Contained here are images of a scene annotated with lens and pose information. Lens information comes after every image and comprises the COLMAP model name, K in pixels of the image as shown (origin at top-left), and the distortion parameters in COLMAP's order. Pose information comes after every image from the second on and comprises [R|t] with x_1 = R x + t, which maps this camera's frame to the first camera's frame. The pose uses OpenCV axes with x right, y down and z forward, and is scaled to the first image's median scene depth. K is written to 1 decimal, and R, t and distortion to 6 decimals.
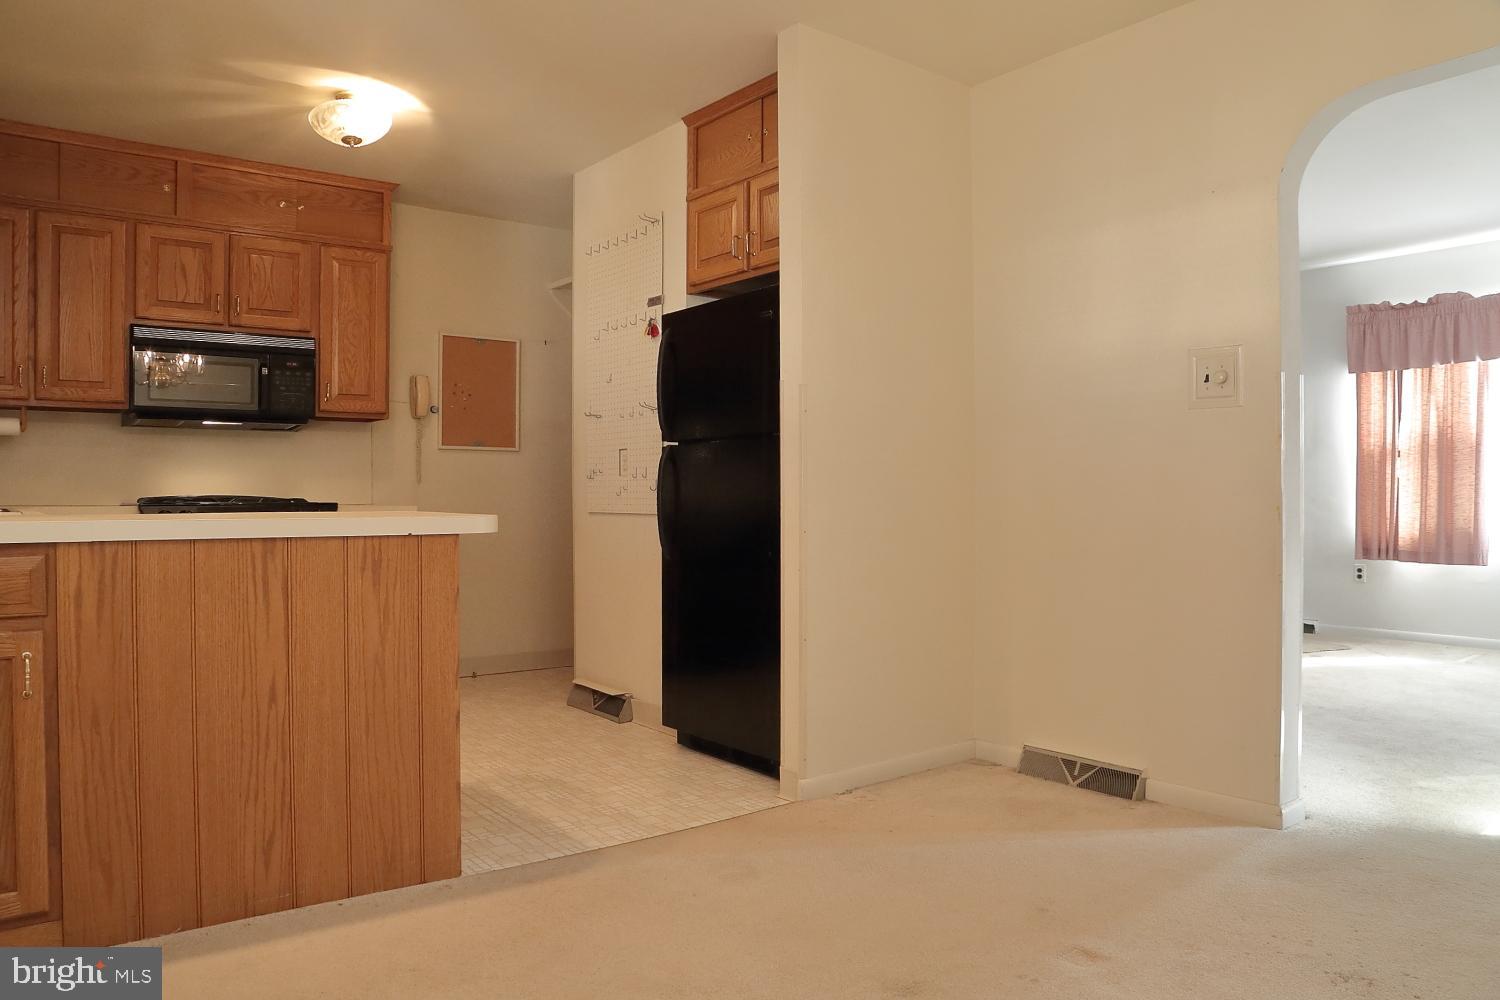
lens RADIAL K [[1054.6, 0, 751.5], [0, 1054.6, 510.2], [0, 0, 1]] dist [-0.123329, 0.068713]
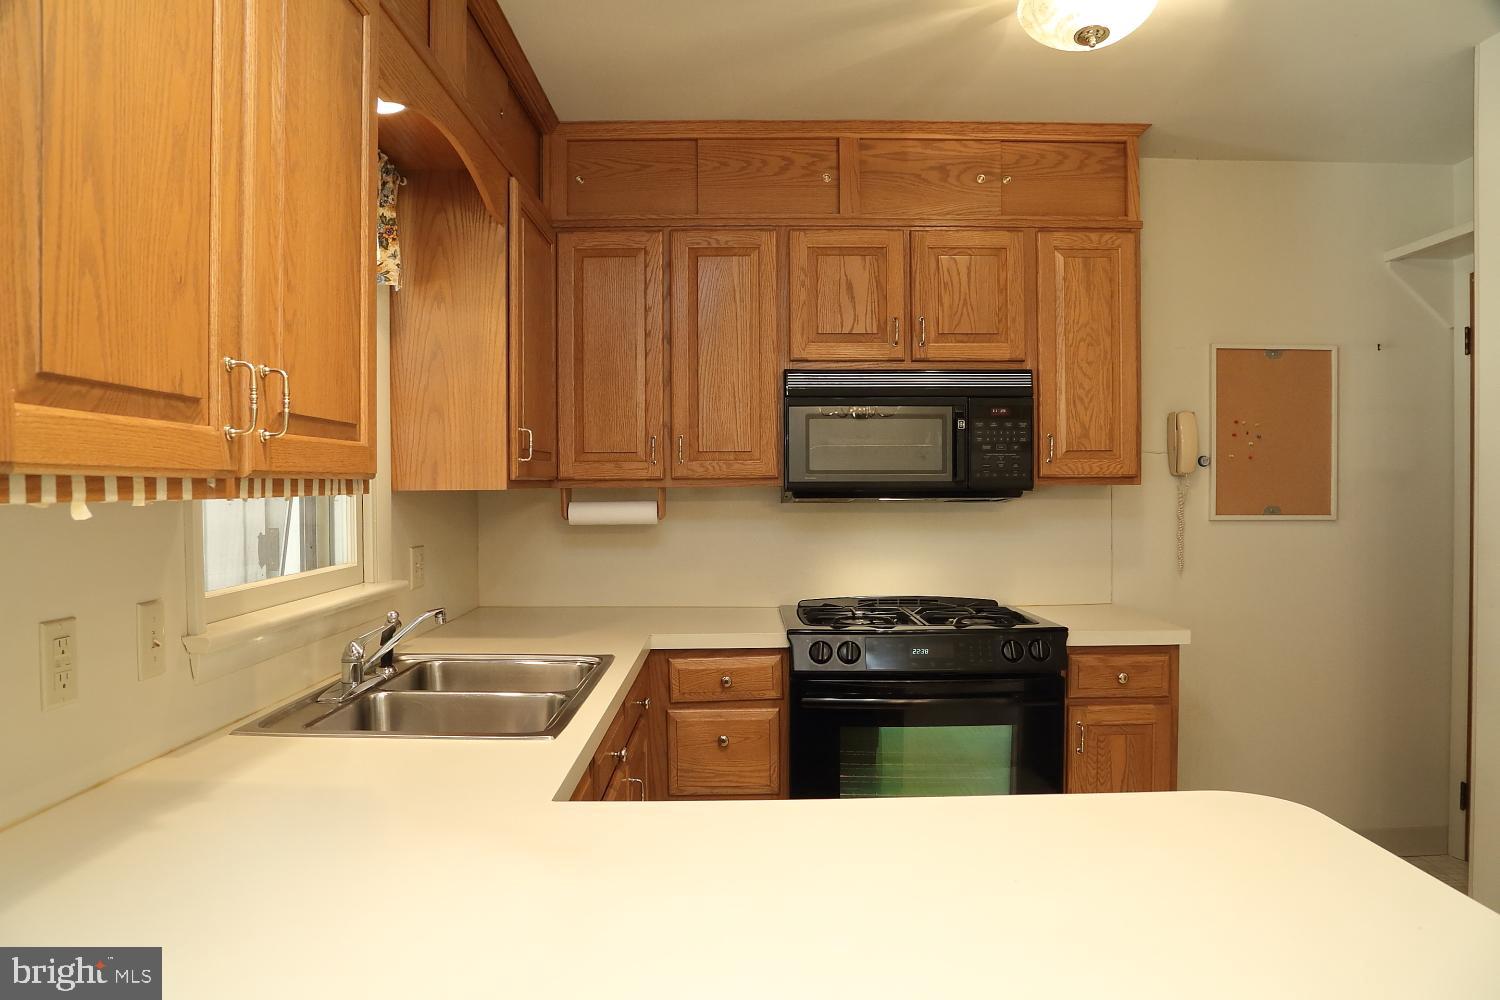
lens RADIAL K [[1039.7, 0, 750.0], [0, 1039.7, 500.0], [0, 0, 1]] dist [-0.125012, 0.082126]
pose [[0.793978, 0.005611, -0.607921, -0.170497], [-0.004751, 0.999984, 0.003024, -0.088242], [0.607928, 0.000487, 0.793992, 0.376314]]
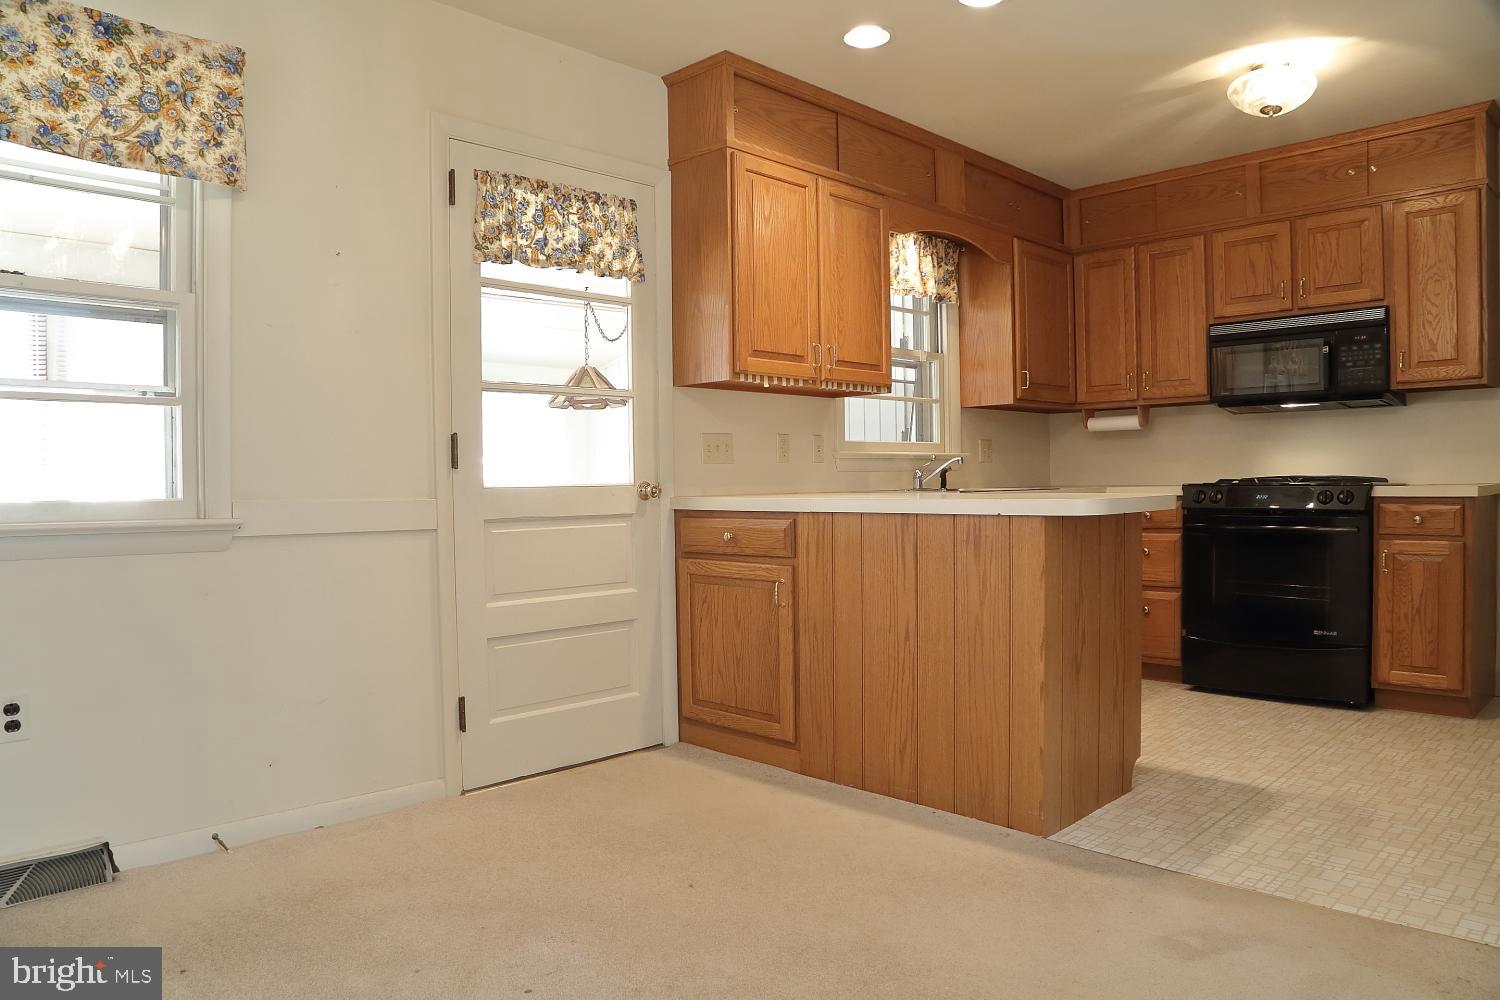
lens RADIAL K [[1039.7, 0, 750.0], [0, 1039.7, 500.0], [0, 0, 1]] dist [-0.125012, 0.082126]
pose [[0.128382, 0.014018, -0.991626, 0.422345], [-0.000900, 0.999901, 0.014018, -0.004015], [0.991724, -0.000907, 0.128382, 0.334222]]
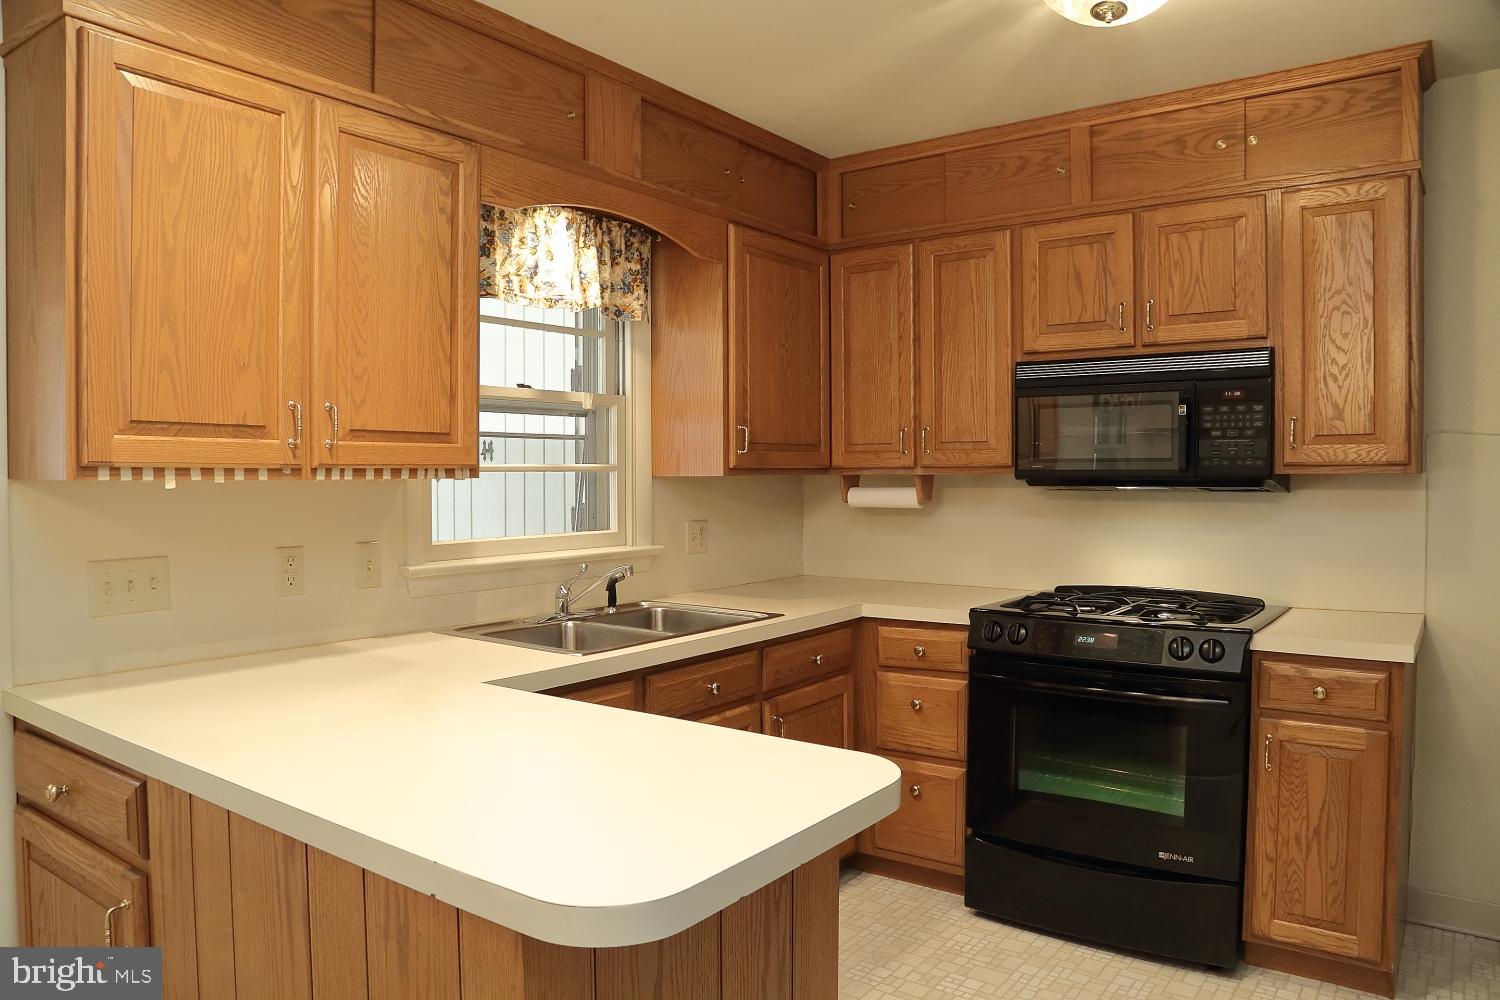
lens RADIAL K [[1039.7, 0, 750.0], [0, 1039.7, 500.0], [0, 0, 1]] dist [-0.125012, 0.082126]
pose [[0.275624, 0.021986, -0.961014, 0.073141], [-0.012210, 0.999738, 0.019370, -0.089170], [0.961188, 0.006395, 0.275820, 0.570375]]
